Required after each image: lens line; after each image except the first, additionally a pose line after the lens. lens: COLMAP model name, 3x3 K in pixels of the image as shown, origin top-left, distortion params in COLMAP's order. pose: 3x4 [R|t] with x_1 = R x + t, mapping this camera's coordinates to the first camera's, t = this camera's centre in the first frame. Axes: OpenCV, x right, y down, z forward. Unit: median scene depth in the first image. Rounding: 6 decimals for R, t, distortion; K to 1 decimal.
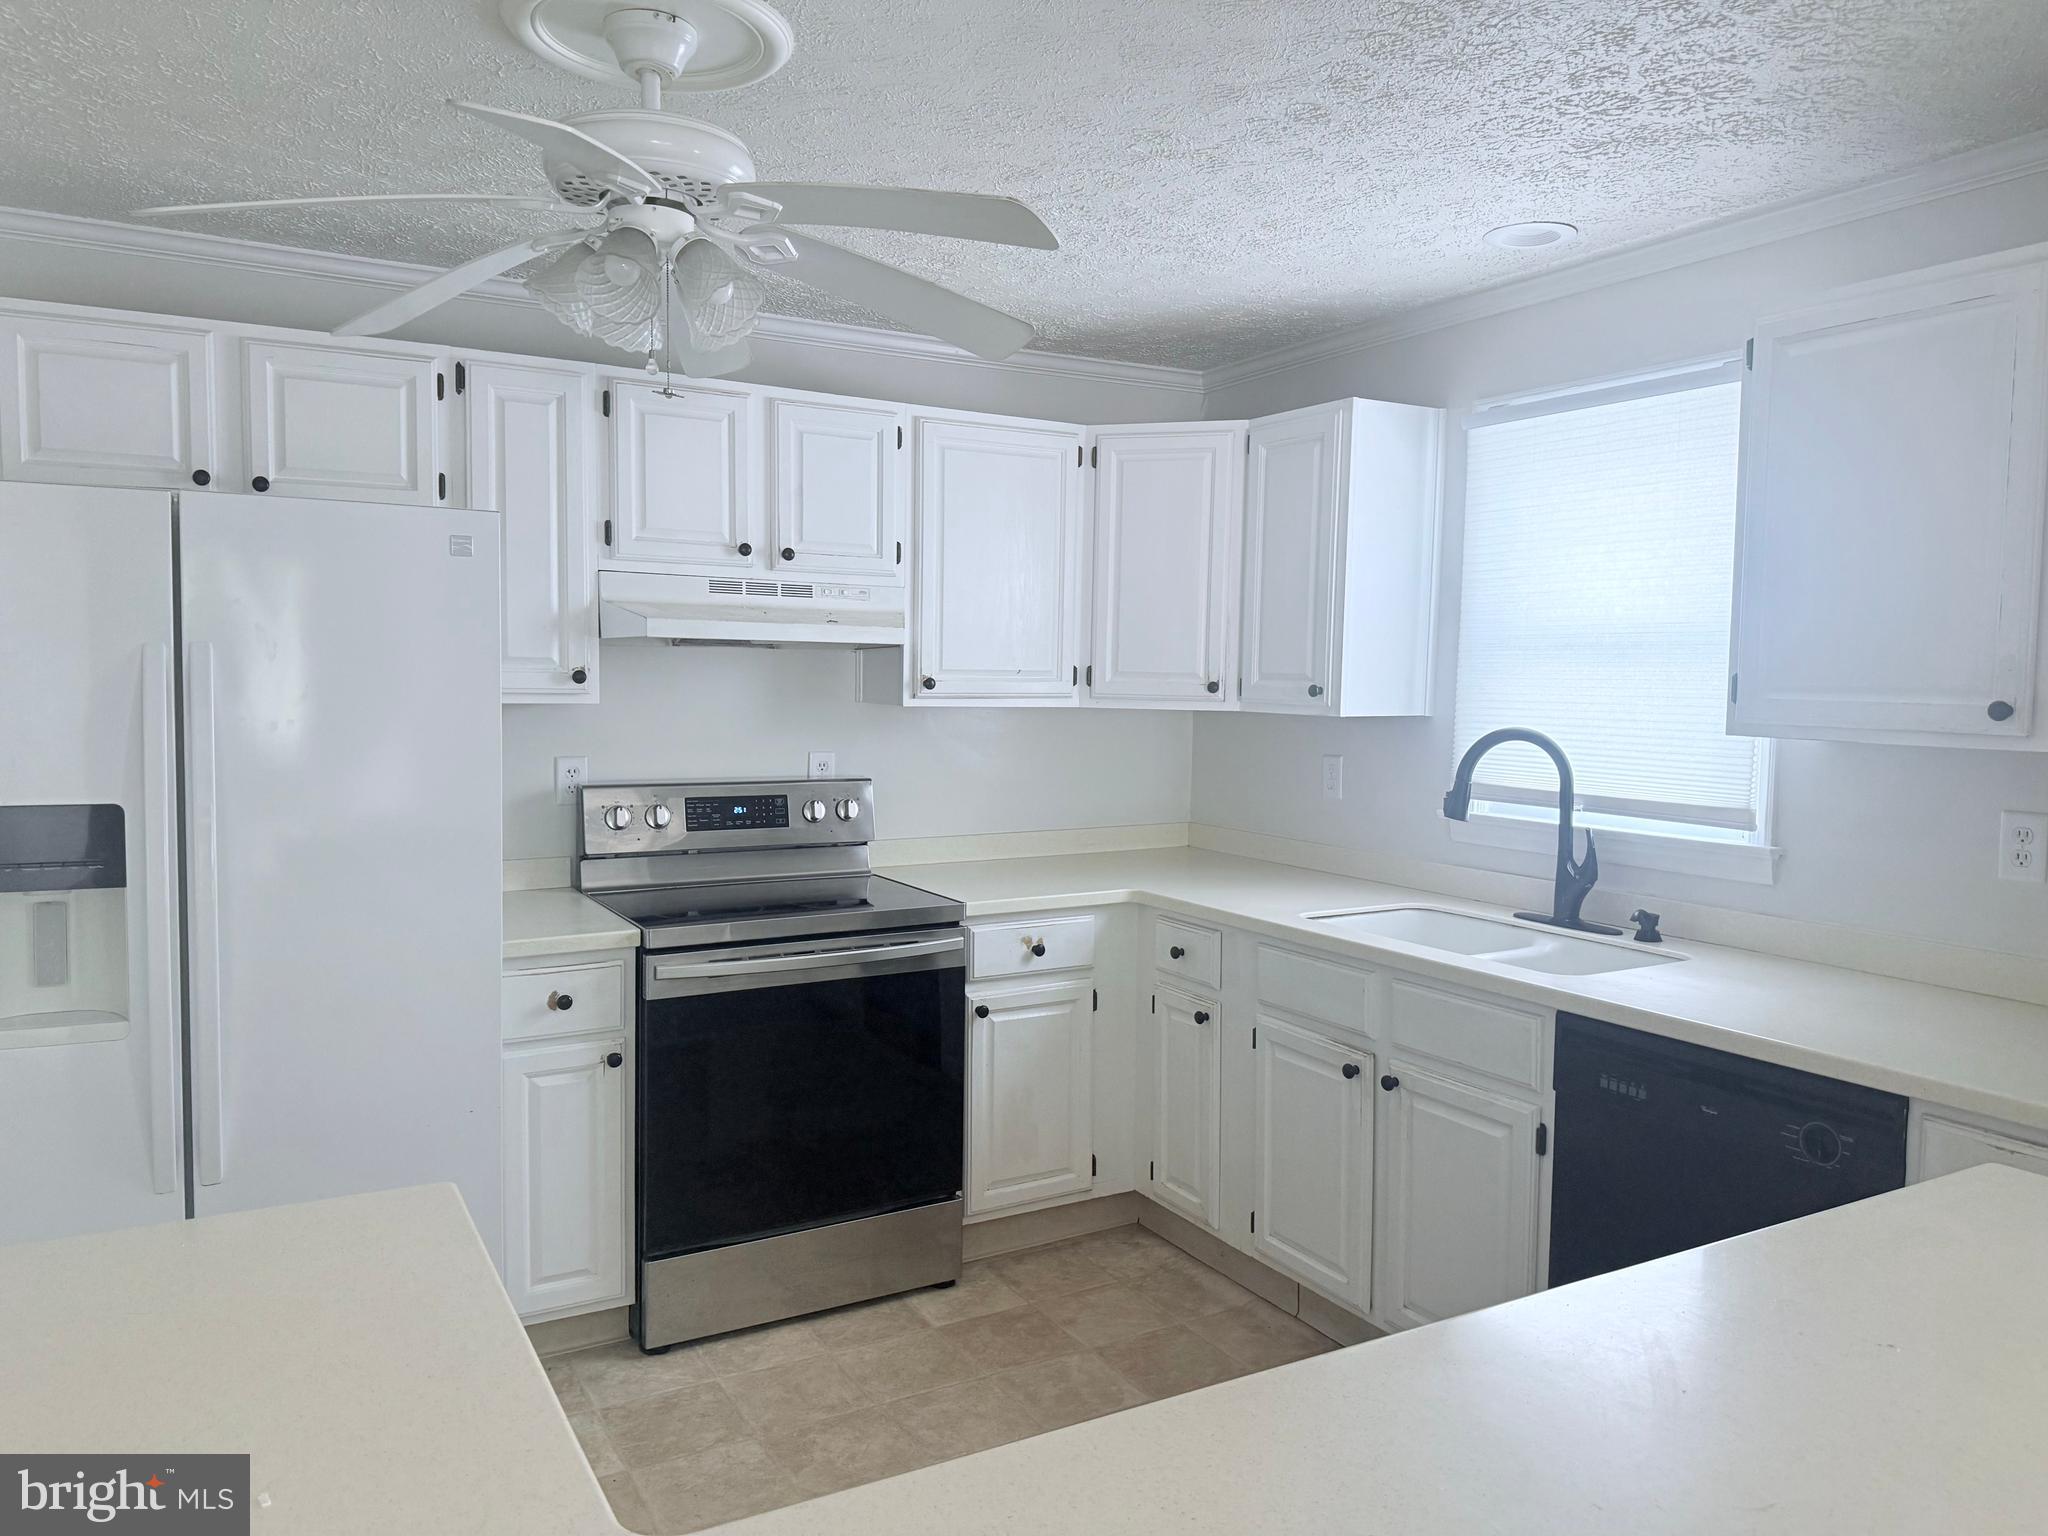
lens RADIAL K [[1435.0, 0, 1022.2], [0, 1435.0, 767.5], [0, 0, 1]] dist [0.142776, -0.257288]
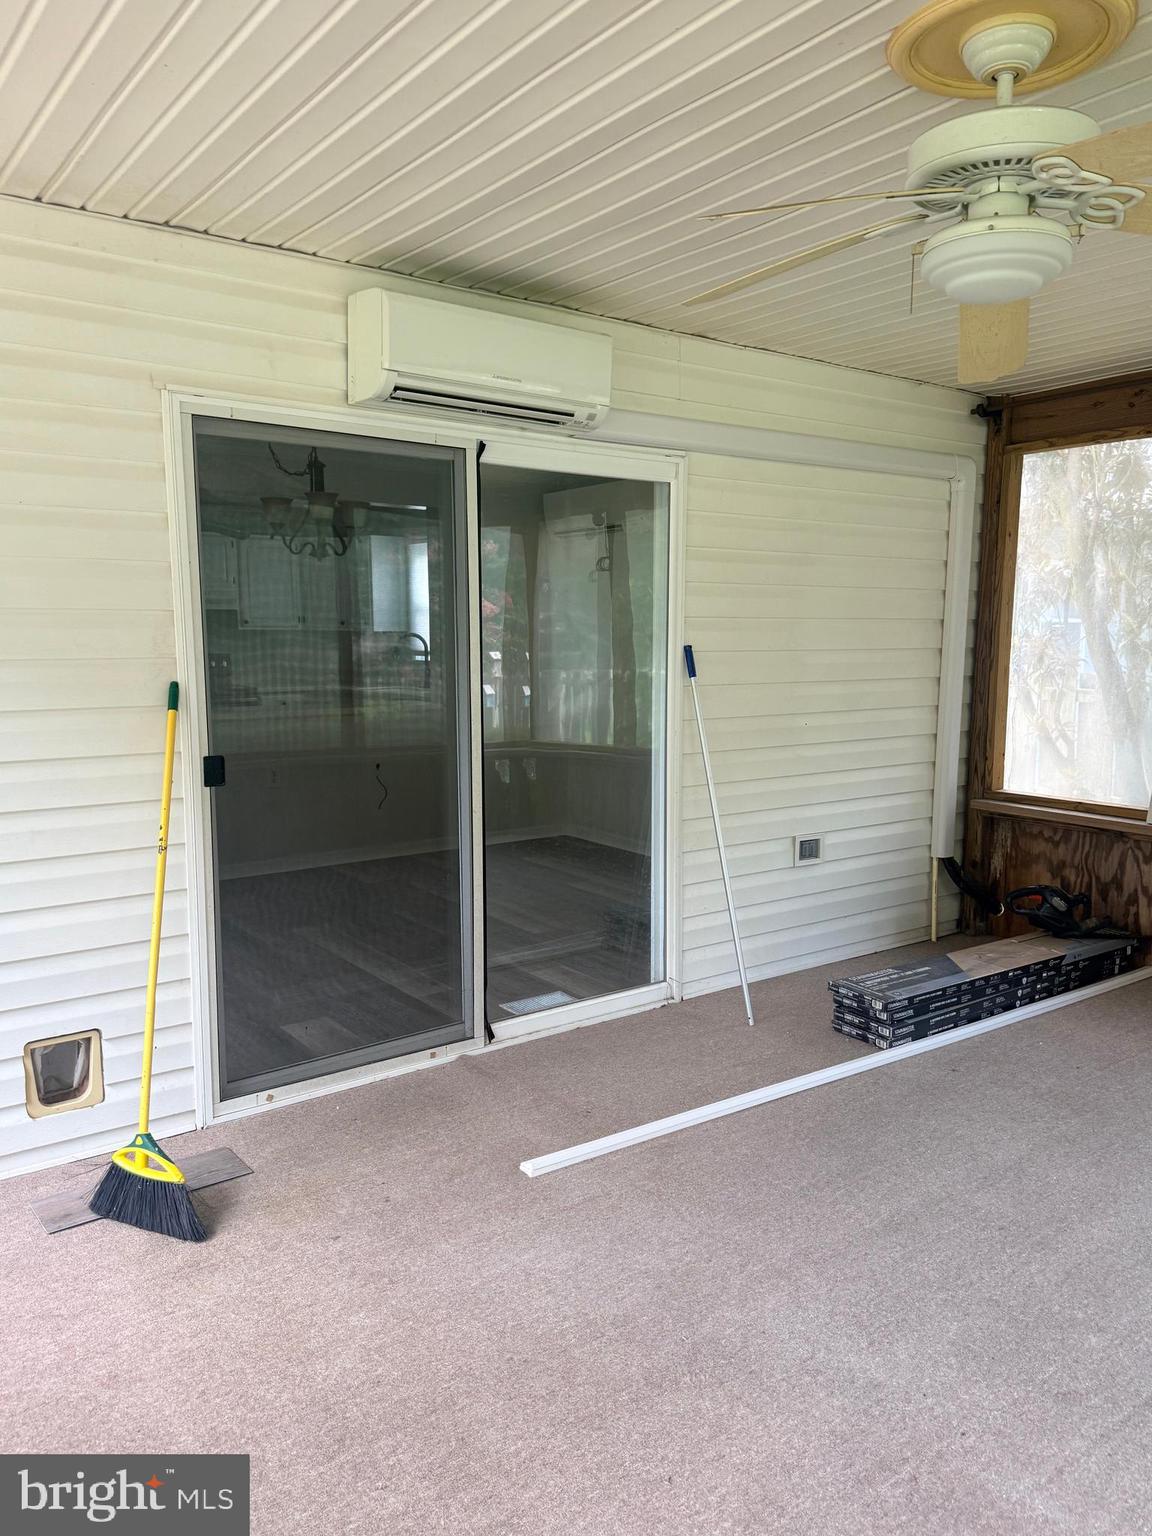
lens RADIAL K [[1129.6, 0, 576.0], [0, 1129.6, 768.0], [0, 0, 1]] dist [0.111981, -0.146314]
pose [[0.992631, -0.032675, 0.116689, 0.373924], [0.025881, 0.997906, 0.059272, 0.139877], [-0.118381, -0.055816, 0.991398, -1.694842]]
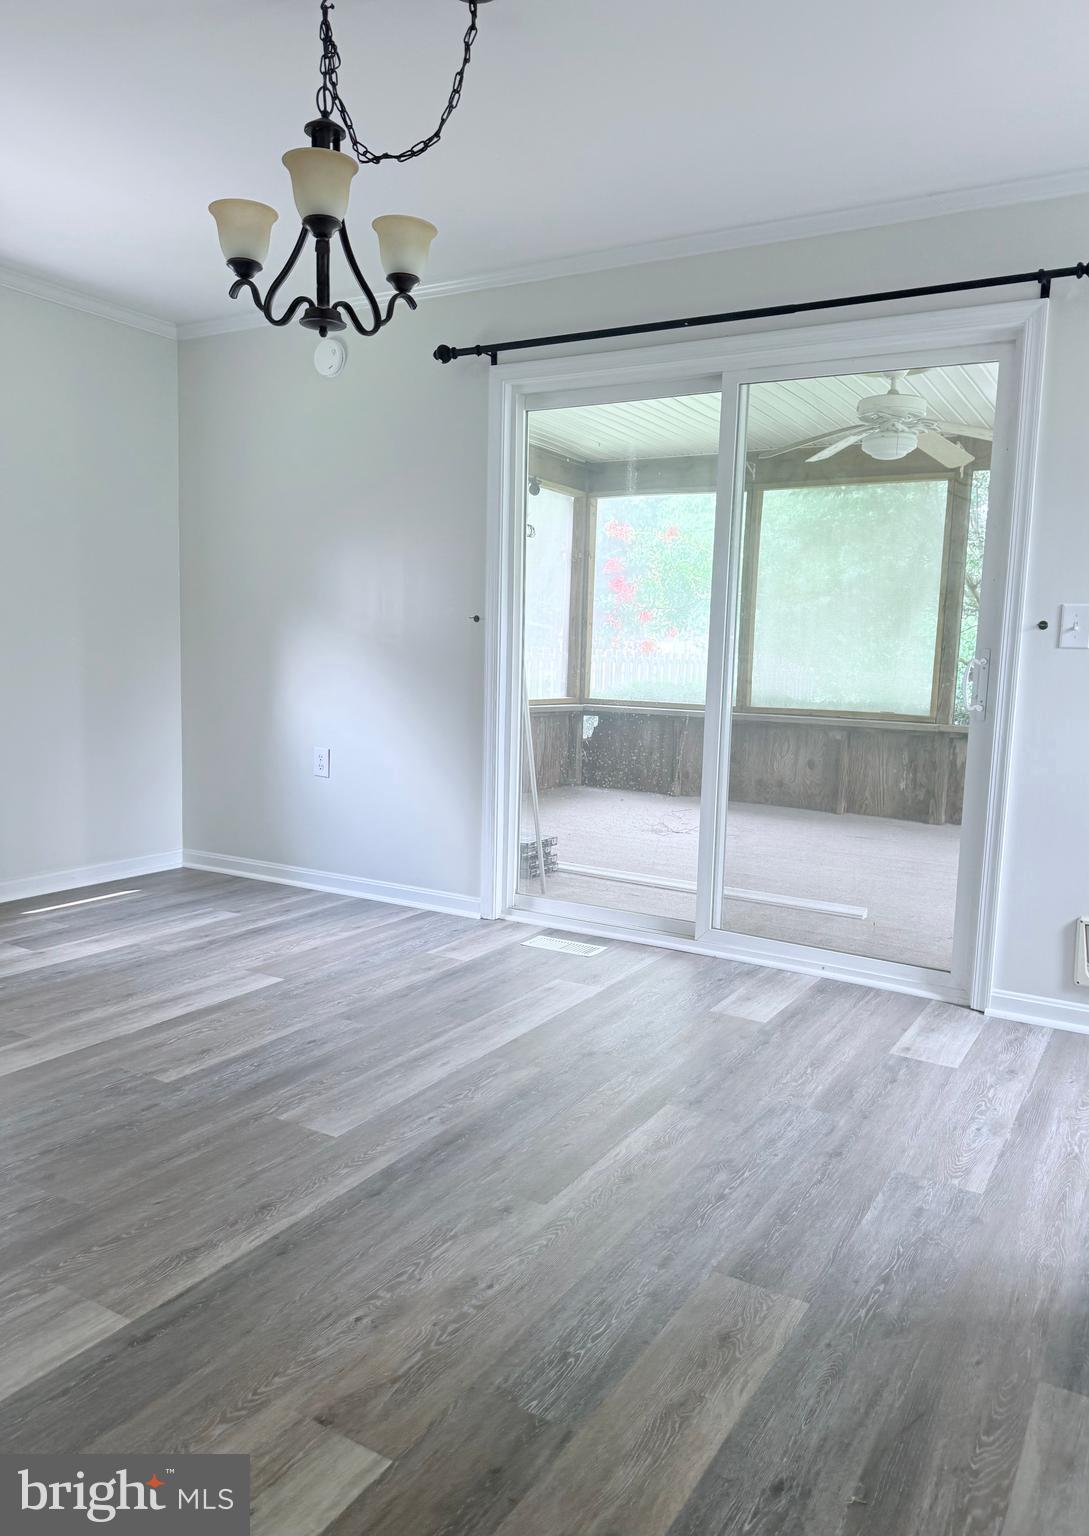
lens RADIAL K [[1073.0, 0, 587.4], [0, 1073.0, 770.8], [0, 0, 1]] dist [0.062023, -0.094622]
pose [[-0.506078, -0.133829, 0.852042, -0.457907], [0.018526, 0.985974, 0.165869, 0.106418], [-0.862289, 0.099727, -0.496500, 0.030293]]
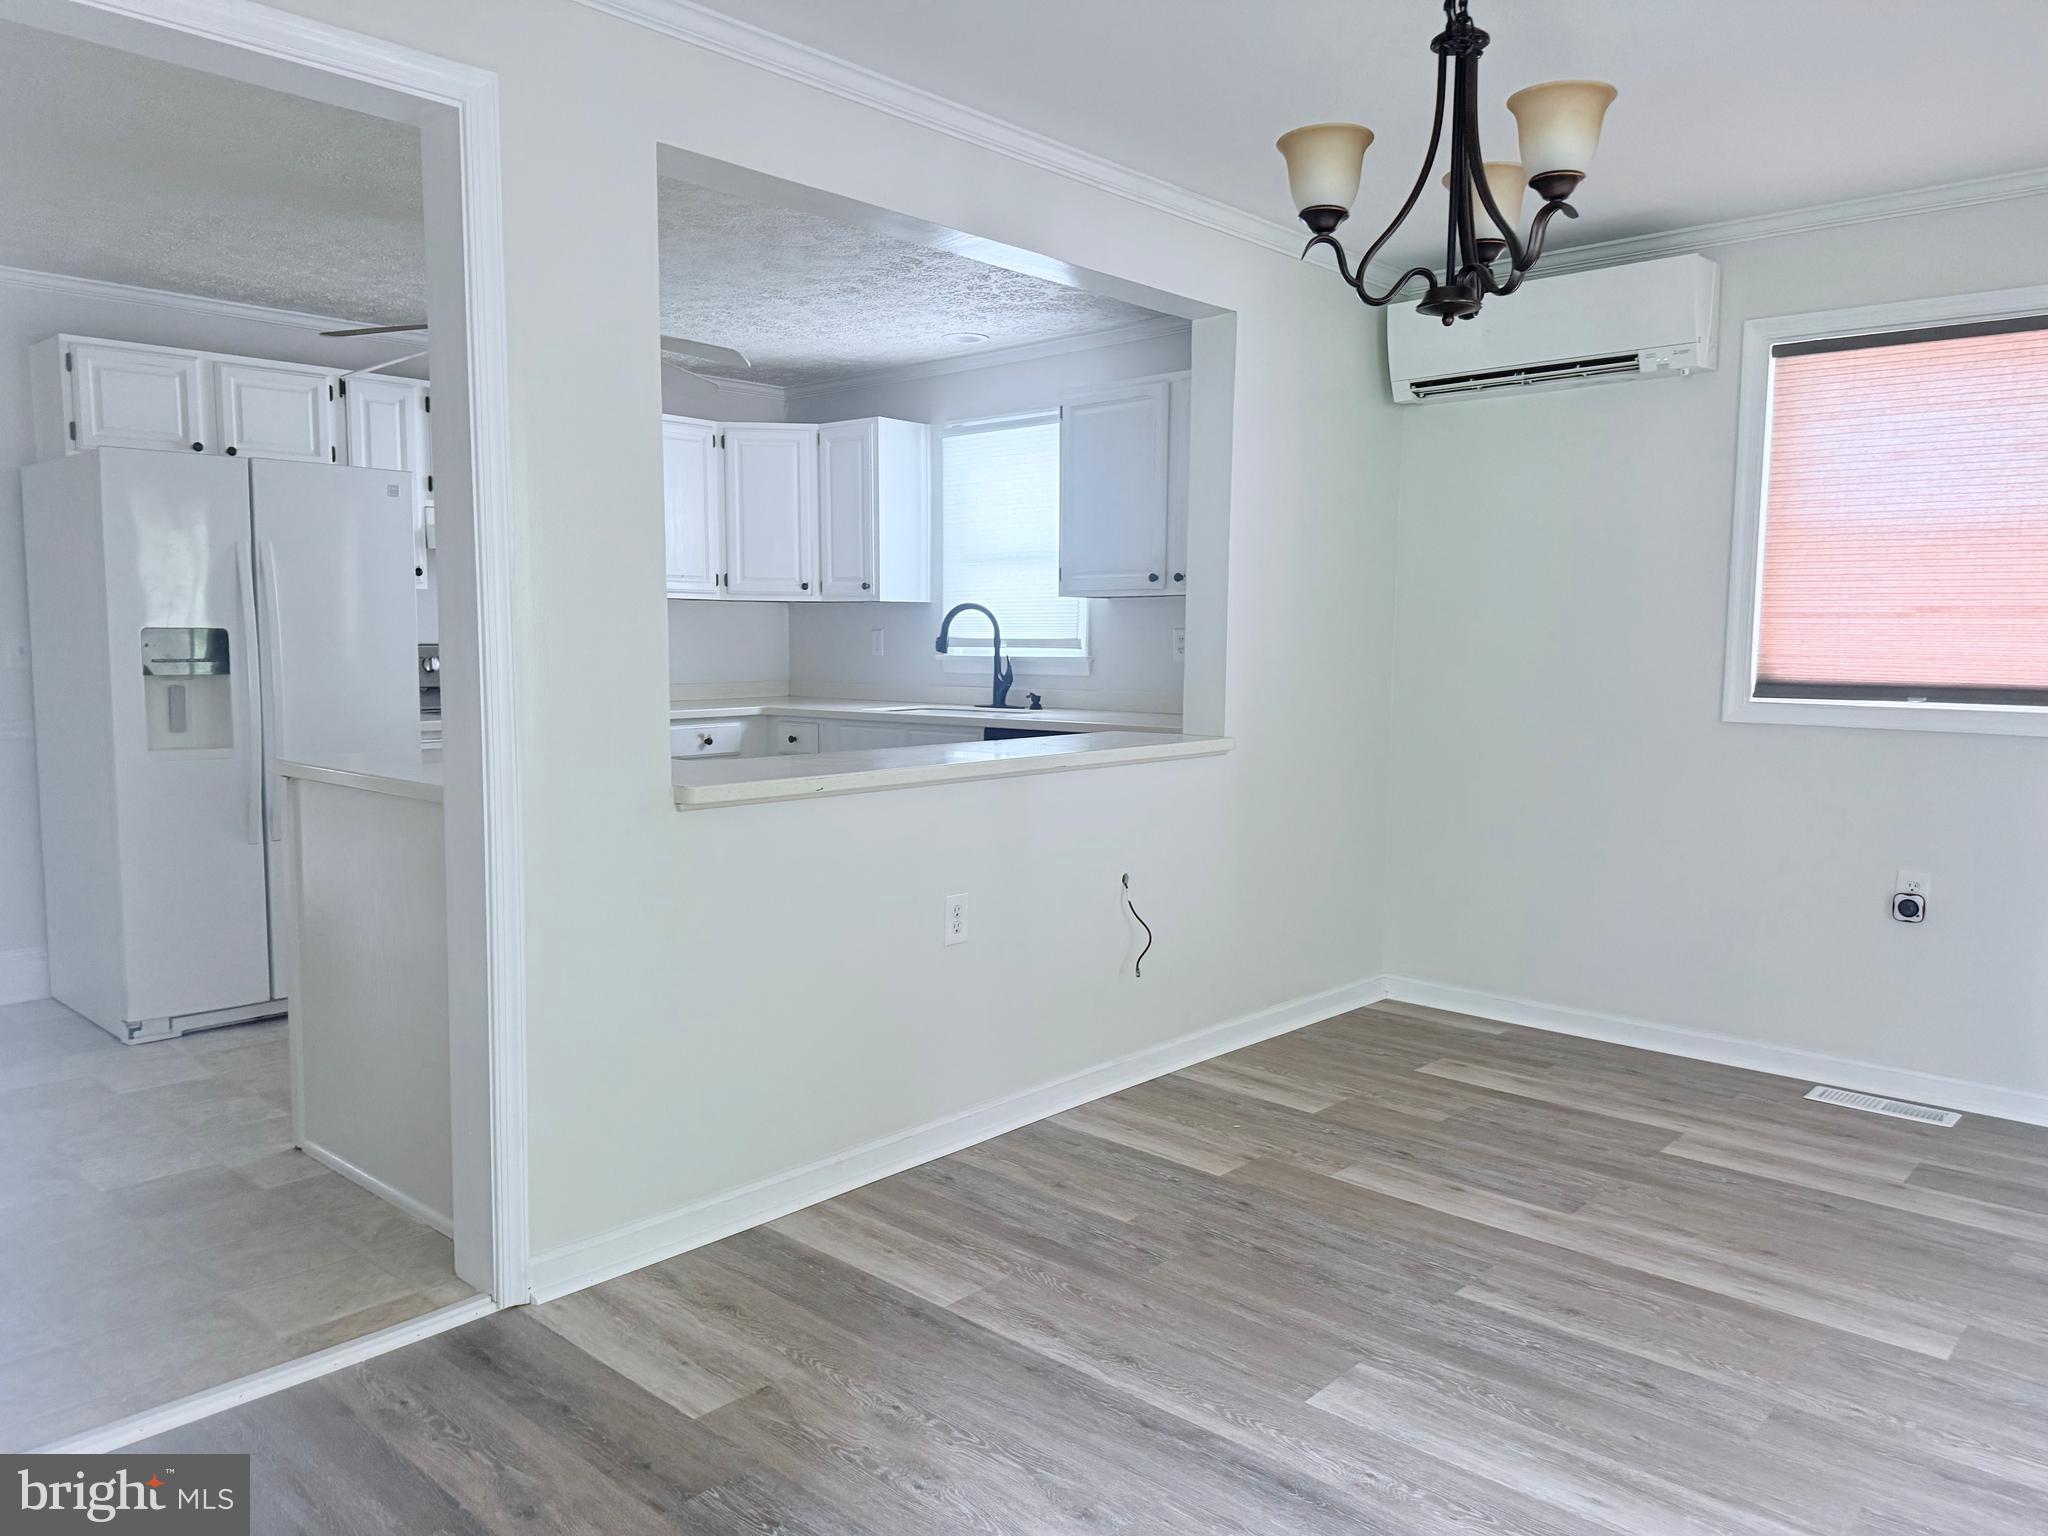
lens RADIAL K [[1446.5, 0, 1020.9], [0, 1446.5, 785.8], [0, 0, 1]] dist [0.086334, -0.113878]
pose [[0.952871, -0.042896, 0.300329, -0.156051], [0.031223, 0.998563, 0.043561, 0.119644], [-0.301765, -0.032131, 0.952841, -0.742311]]
